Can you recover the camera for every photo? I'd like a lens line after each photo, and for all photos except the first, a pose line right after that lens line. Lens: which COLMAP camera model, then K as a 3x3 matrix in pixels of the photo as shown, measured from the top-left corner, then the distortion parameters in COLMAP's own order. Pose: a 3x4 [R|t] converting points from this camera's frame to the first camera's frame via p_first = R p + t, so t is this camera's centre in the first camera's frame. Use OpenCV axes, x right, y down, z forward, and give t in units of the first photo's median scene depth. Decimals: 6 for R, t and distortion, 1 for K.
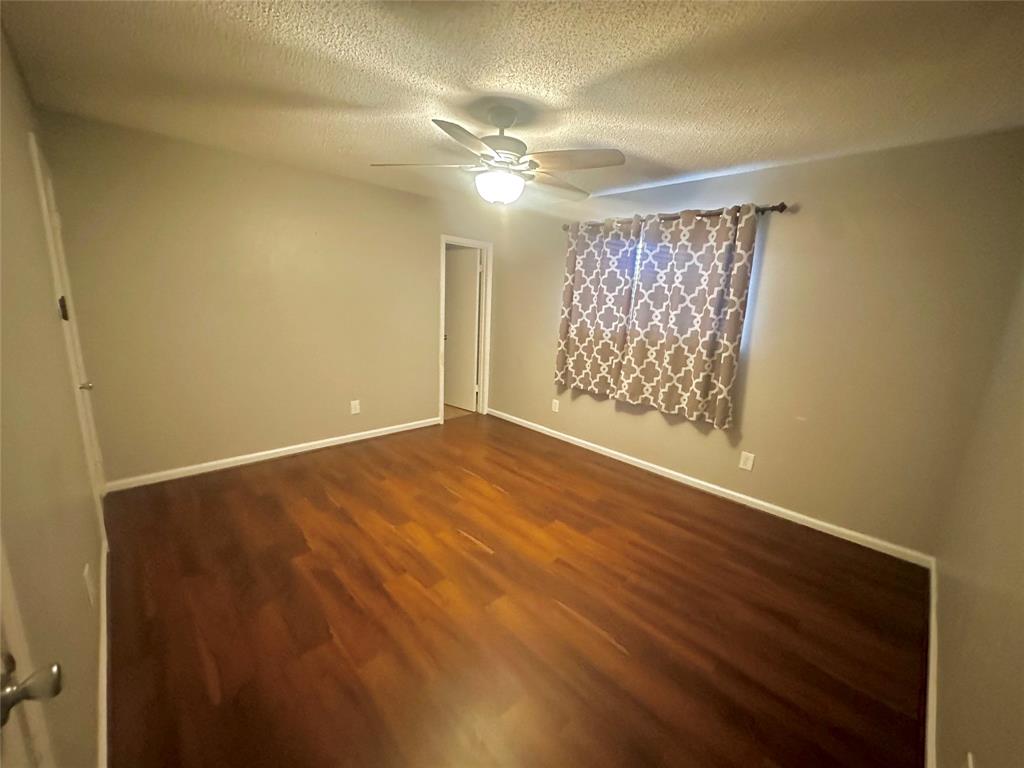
lens RADIAL K [[403.2, 0, 514.7], [0, 403.2, 383.7], [0, 0, 1]] dist [0.001214, 0.000222]
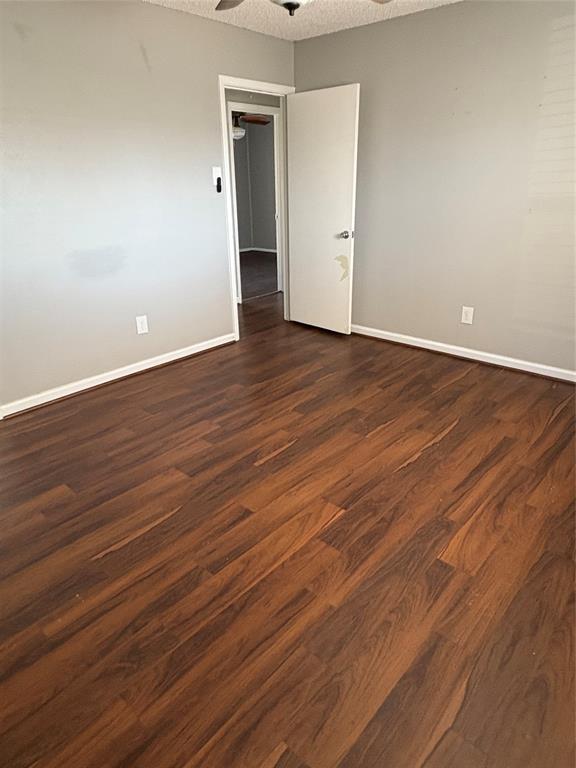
lens RADIAL K [[500.7, 0, 288.9], [0, 500.7, 382.8], [0, 0, 1]] dist [-0.010887, 0.009159]
pose [[0.076243, 0.338846, -0.937747, 0.745435], [-0.191779, 0.927908, 0.319698, -0.090581], [0.978472, 0.155466, 0.135731, 0.724981]]
